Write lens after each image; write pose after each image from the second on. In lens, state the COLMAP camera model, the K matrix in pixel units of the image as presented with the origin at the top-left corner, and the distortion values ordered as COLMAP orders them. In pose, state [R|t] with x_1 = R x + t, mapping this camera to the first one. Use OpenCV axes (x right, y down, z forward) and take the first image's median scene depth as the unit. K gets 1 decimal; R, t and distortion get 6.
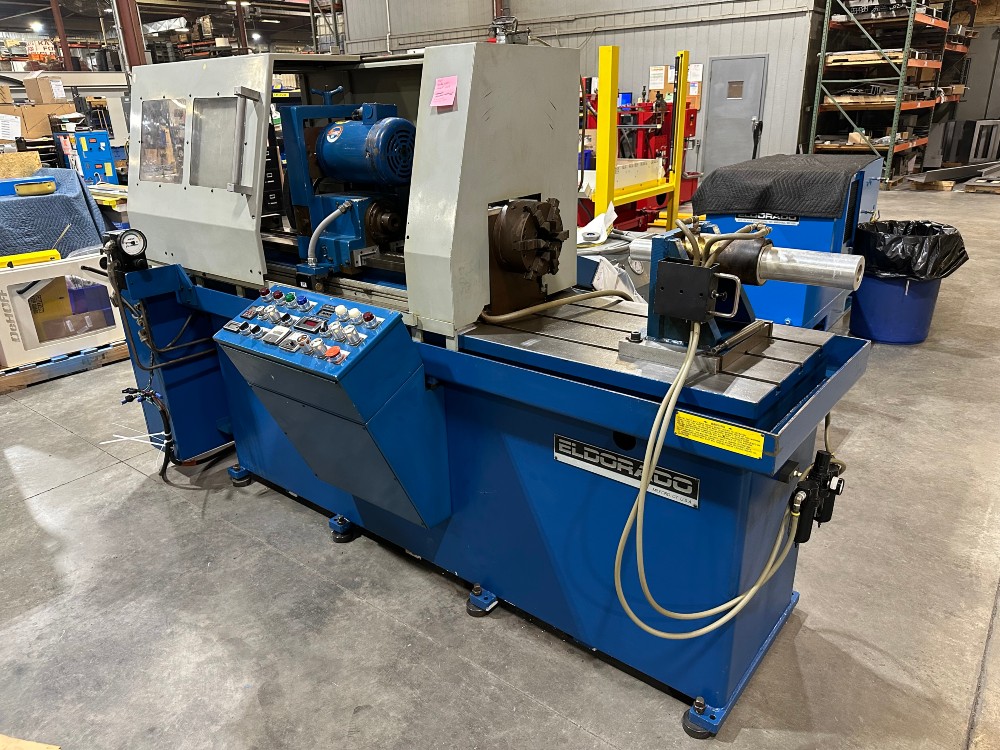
lens RADIAL K [[706.2, 0, 503.3], [0, 706.2, 382.4], [0, 0, 1]] dist [0.013374, -0.036774]
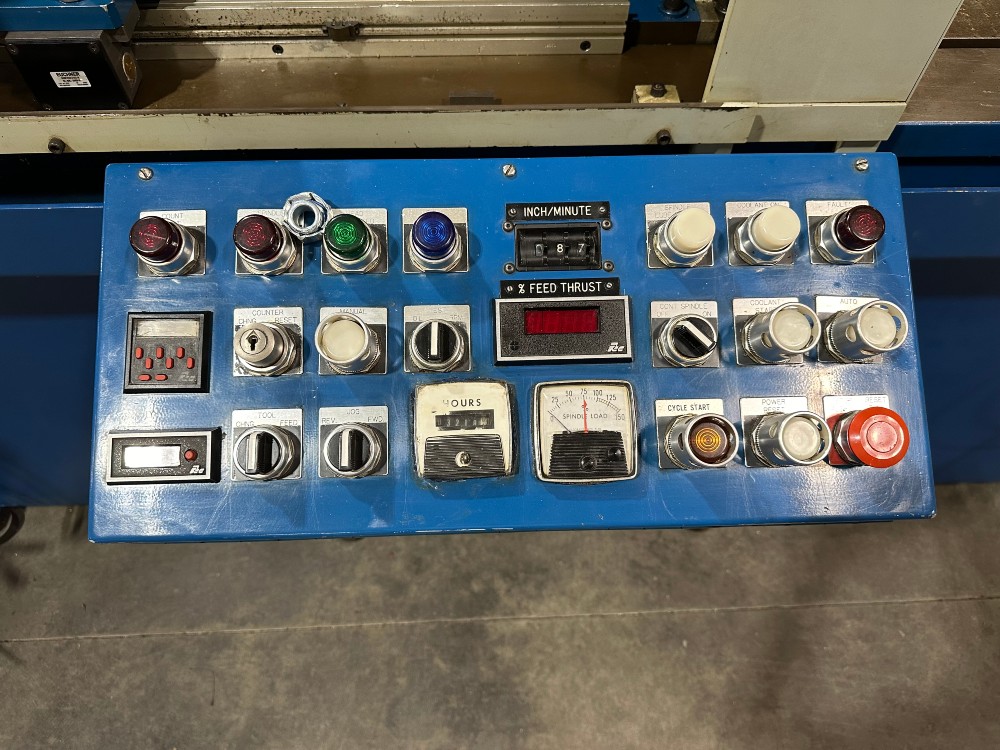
lens RADIAL K [[706.2, 0, 501.6], [0, 706.2, 369.0], [0, 0, 1]] dist [0.013374, -0.036774]
pose [[0.752541, -0.525966, 0.396284, -0.329322], [0.207454, 0.760458, 0.615359, -0.188246], [-0.625015, -0.380872, 0.681390, 0.697851]]
